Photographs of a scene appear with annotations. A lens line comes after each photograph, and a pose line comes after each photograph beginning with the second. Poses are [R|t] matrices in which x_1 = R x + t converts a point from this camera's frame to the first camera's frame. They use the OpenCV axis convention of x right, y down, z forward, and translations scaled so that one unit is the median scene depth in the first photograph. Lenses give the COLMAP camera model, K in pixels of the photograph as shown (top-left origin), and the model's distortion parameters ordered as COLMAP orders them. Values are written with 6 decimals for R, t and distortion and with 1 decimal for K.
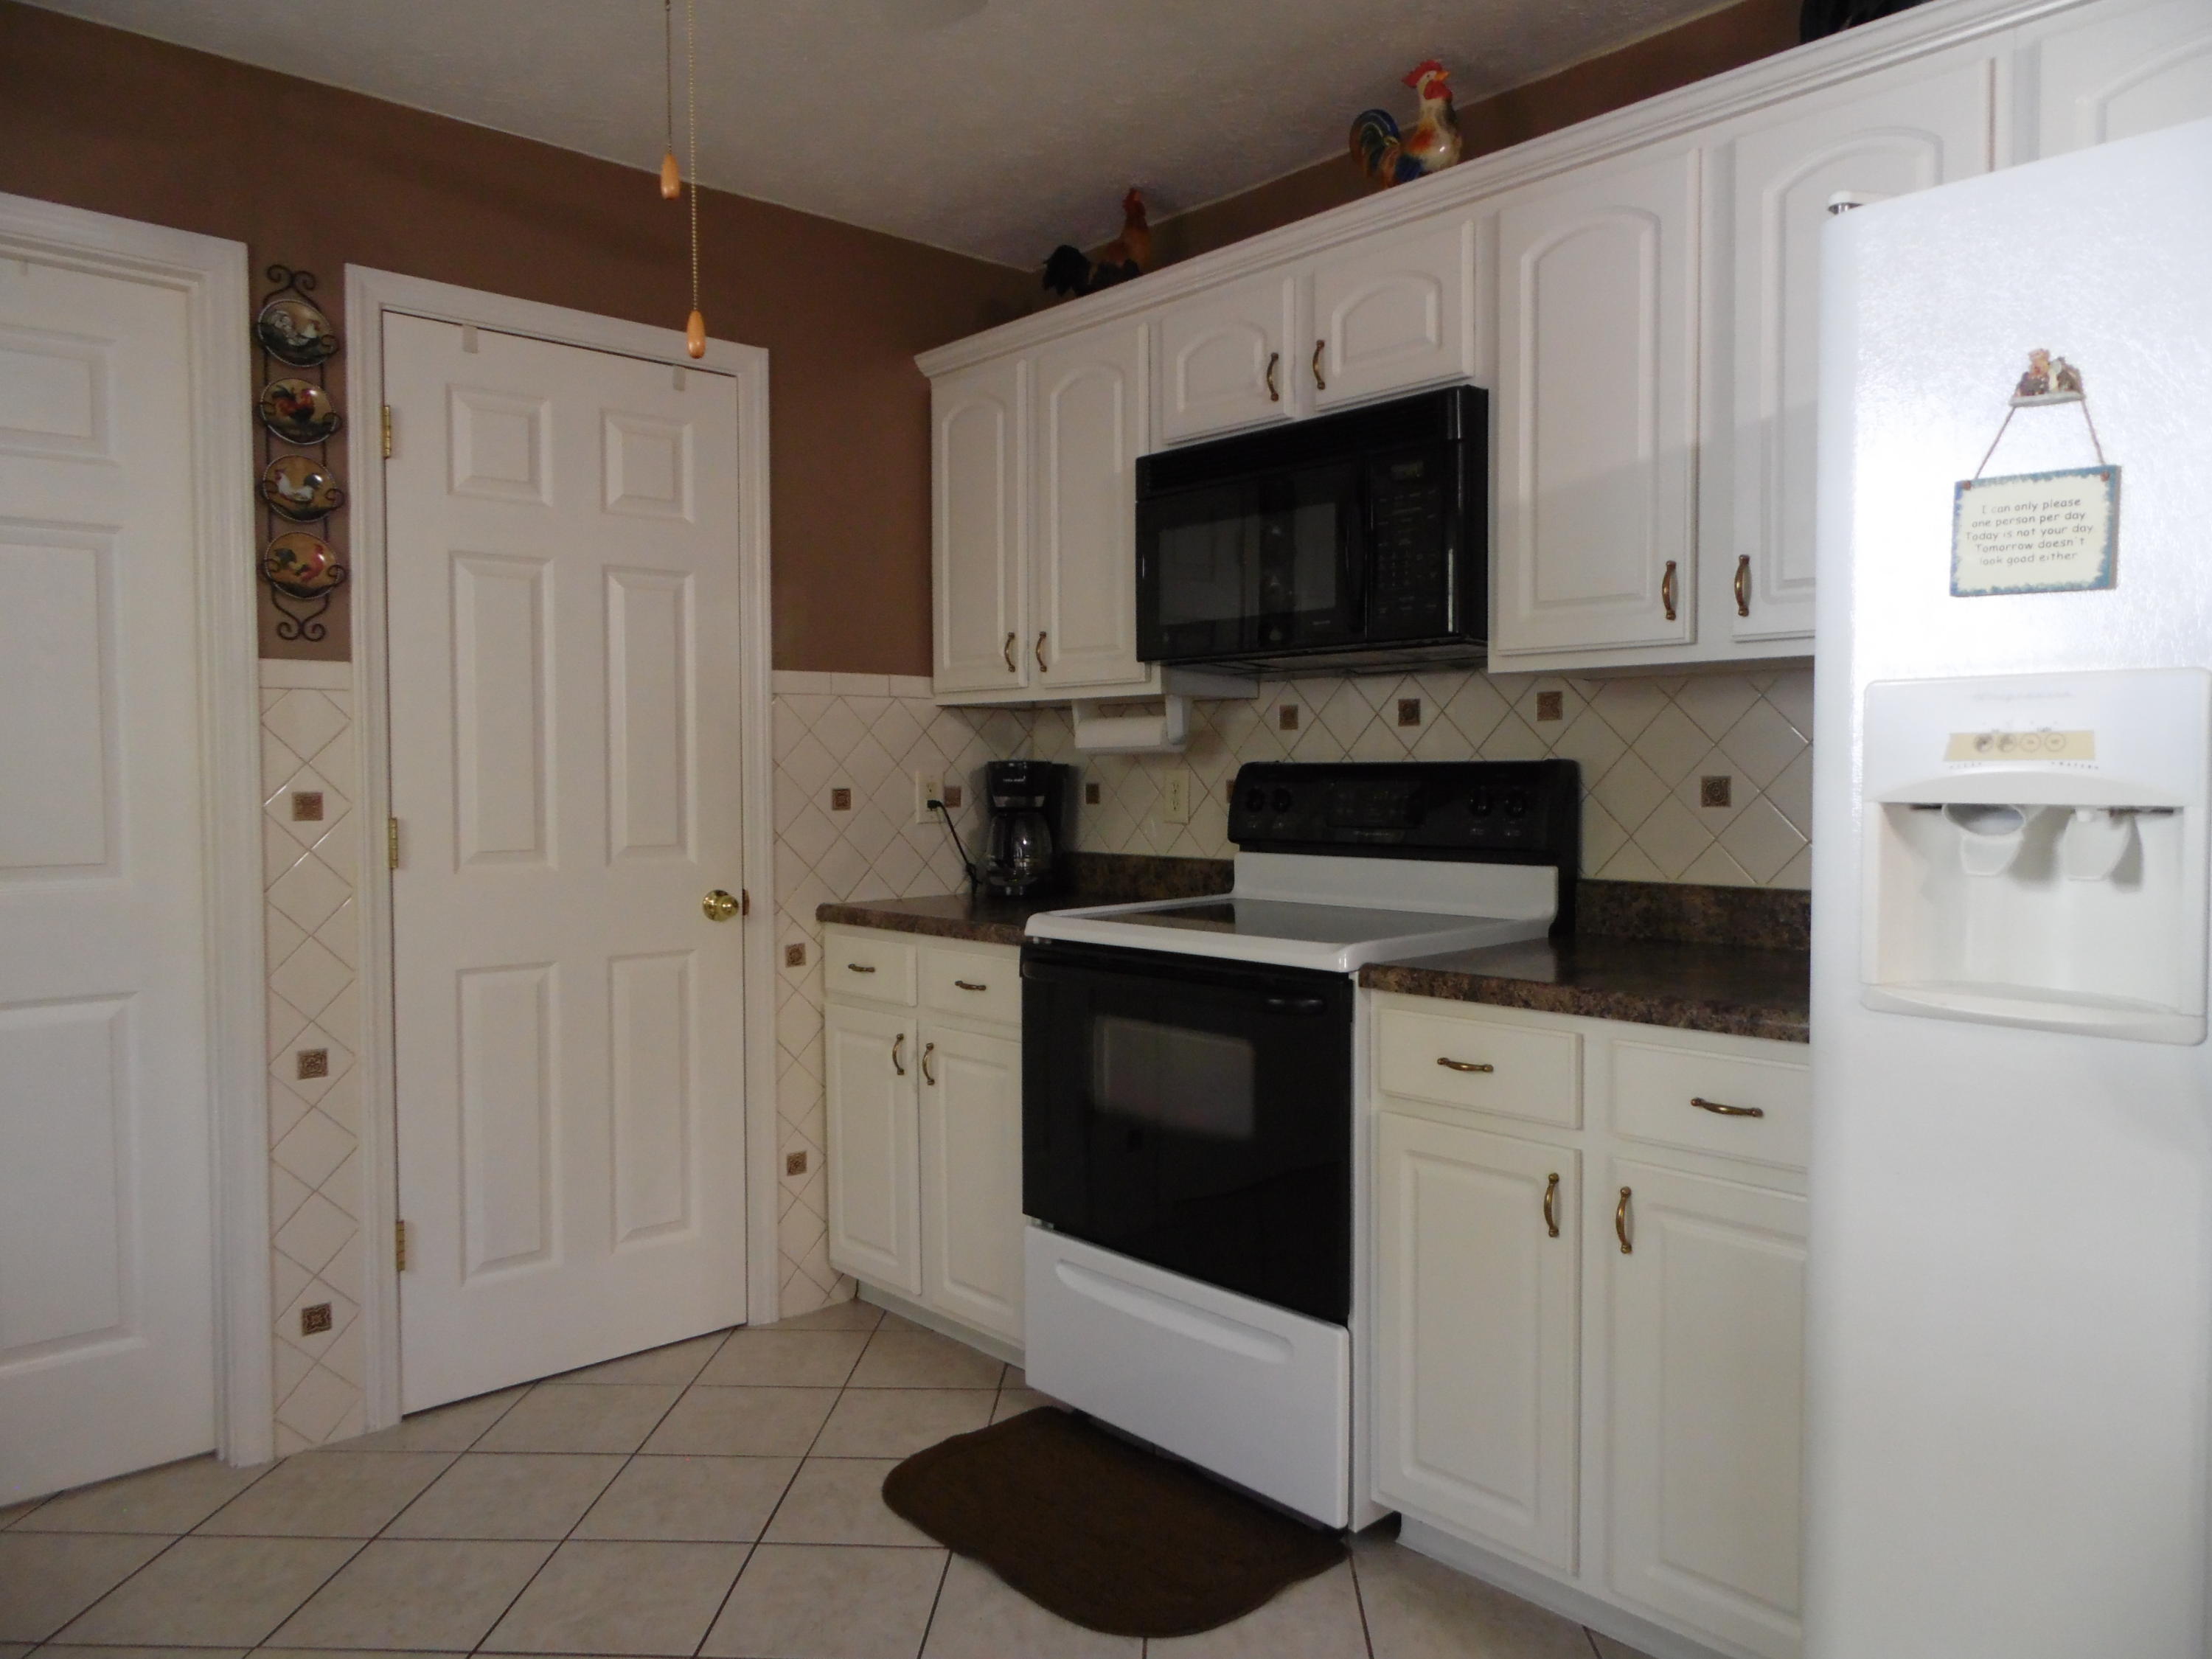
lens RADIAL K [[1505.5, 0, 1106.0], [0, 1505.5, 829.5], [0, 0, 1]] dist [-0.007859, 0.000218]
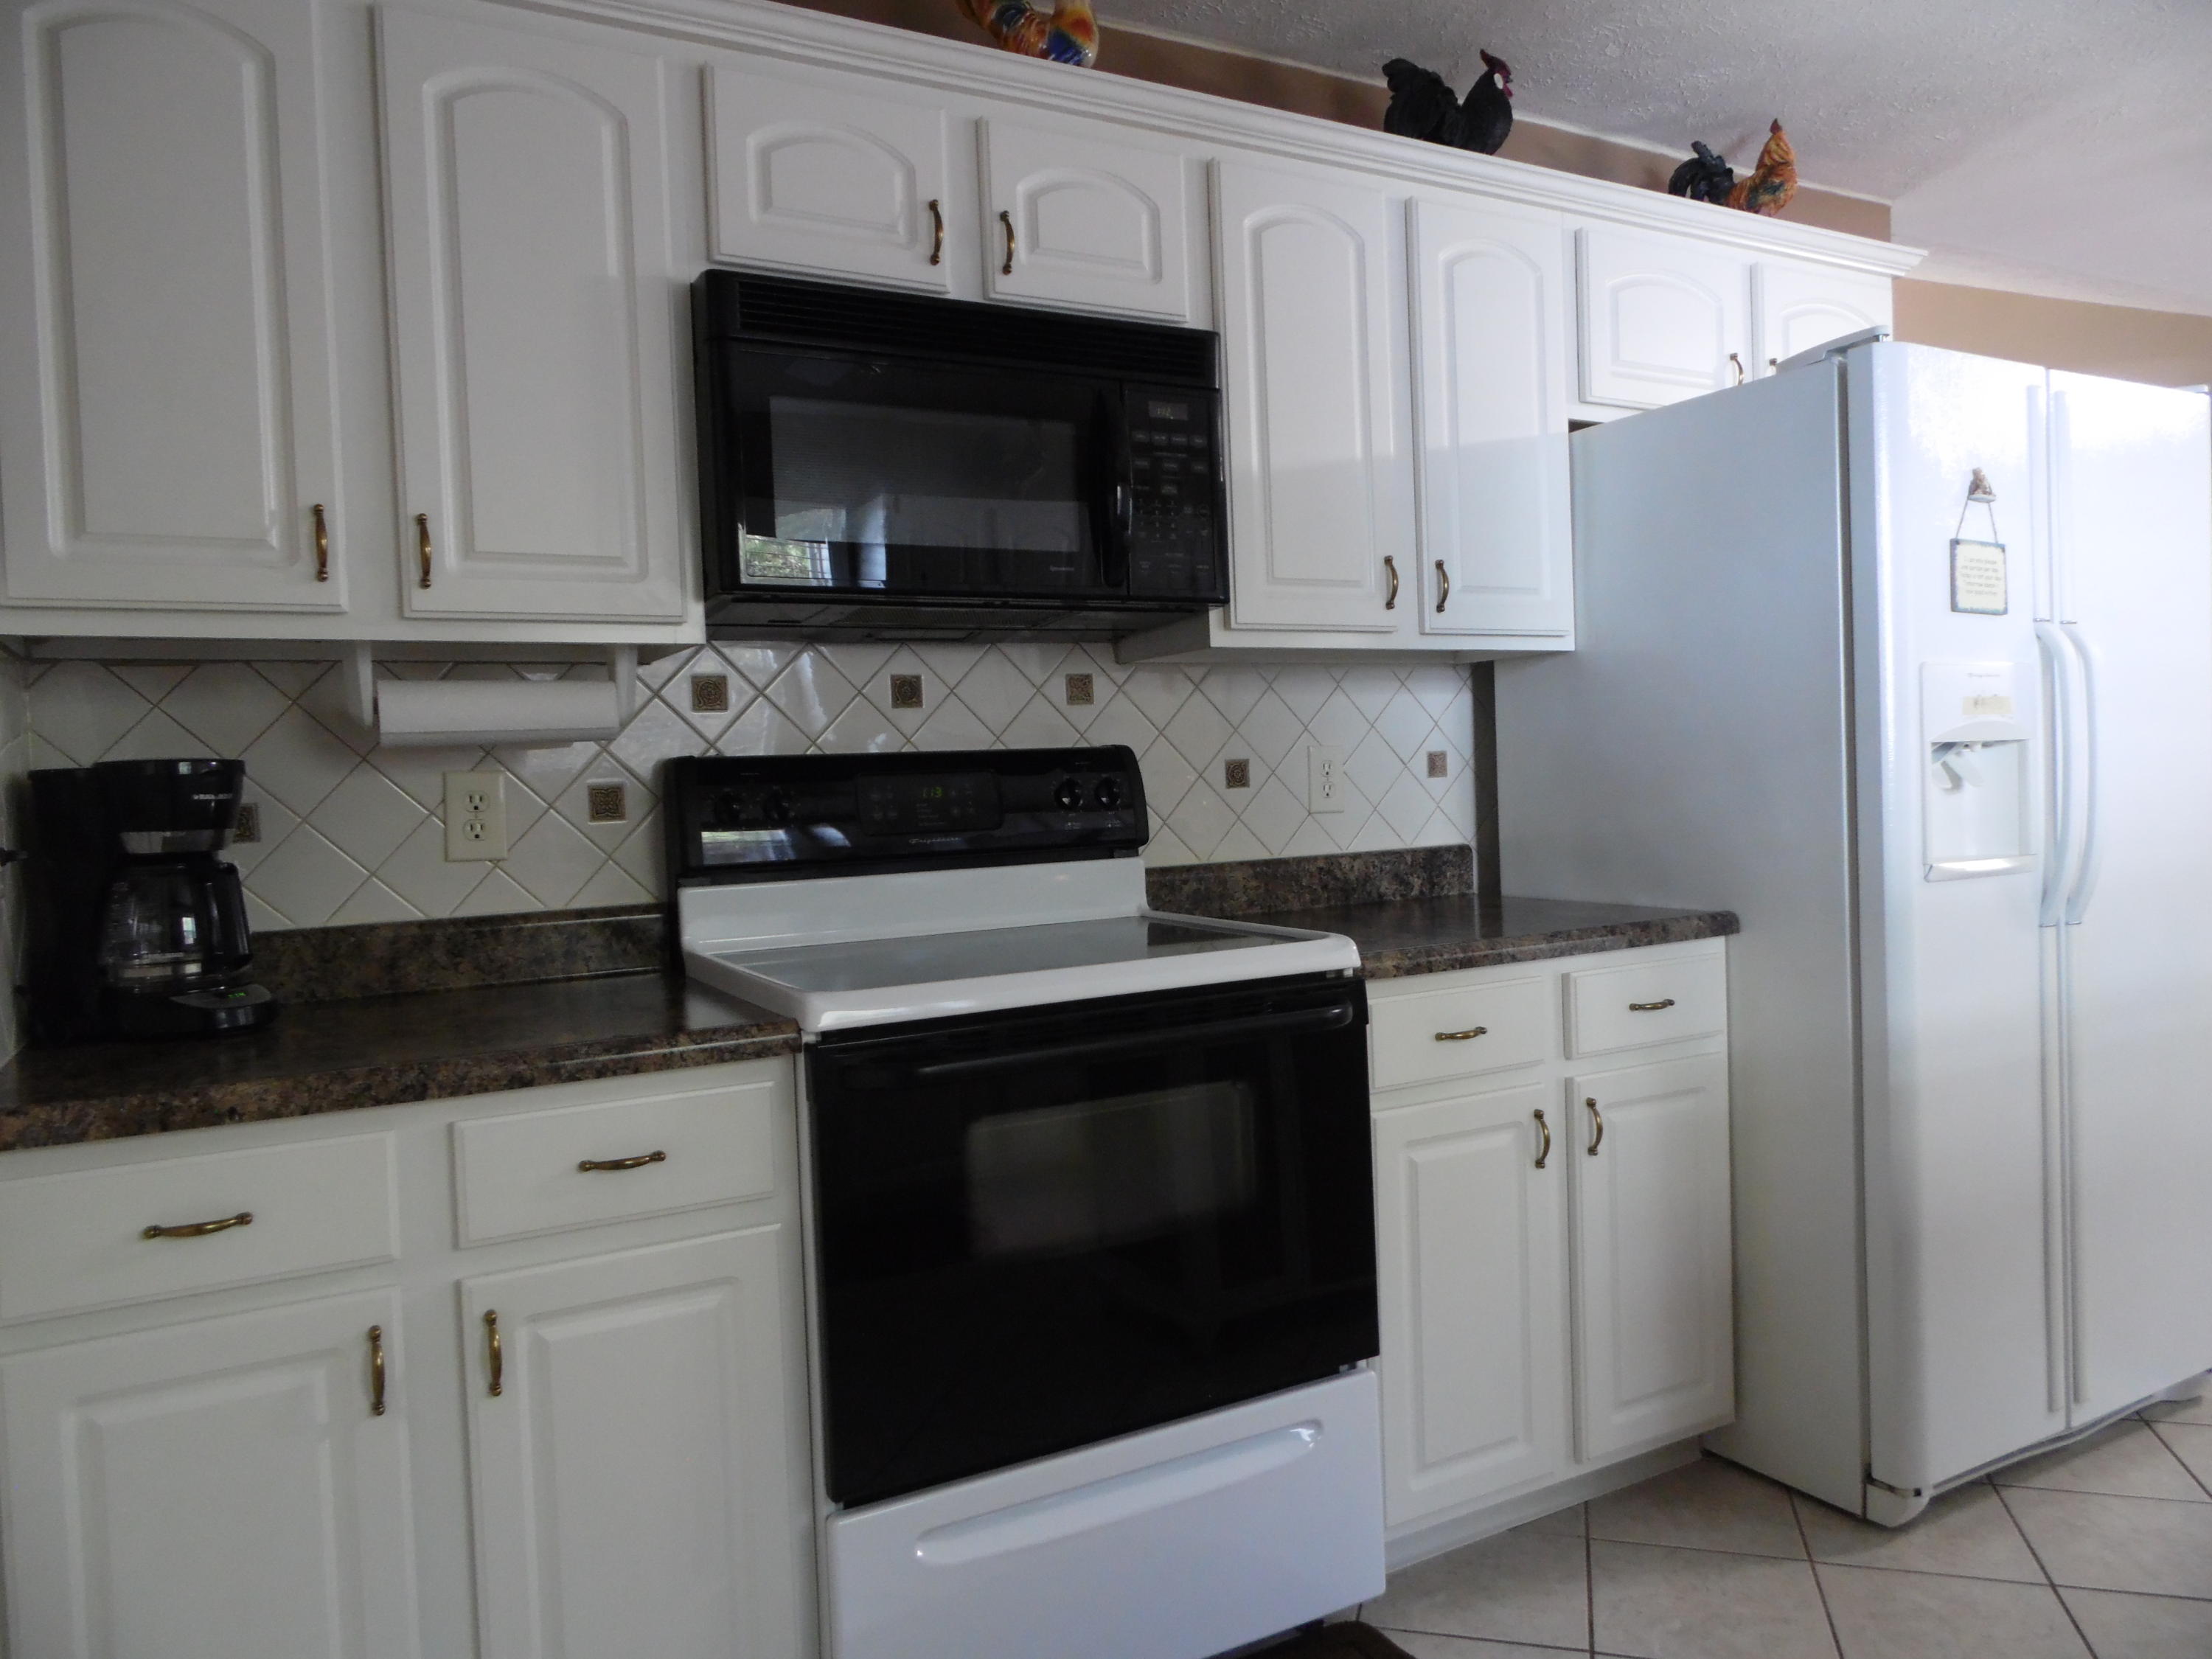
lens RADIAL K [[1535.6, 0, 1101.6], [0, 1535.6, 820.6], [0, 0, 1]] dist [-0.012538, 0.004749]
pose [[0.239110, -0.029270, 0.970551, -0.677192], [0.075299, 0.997094, 0.011520, -0.011632], [-0.968068, 0.070327, 0.240619, 0.826133]]
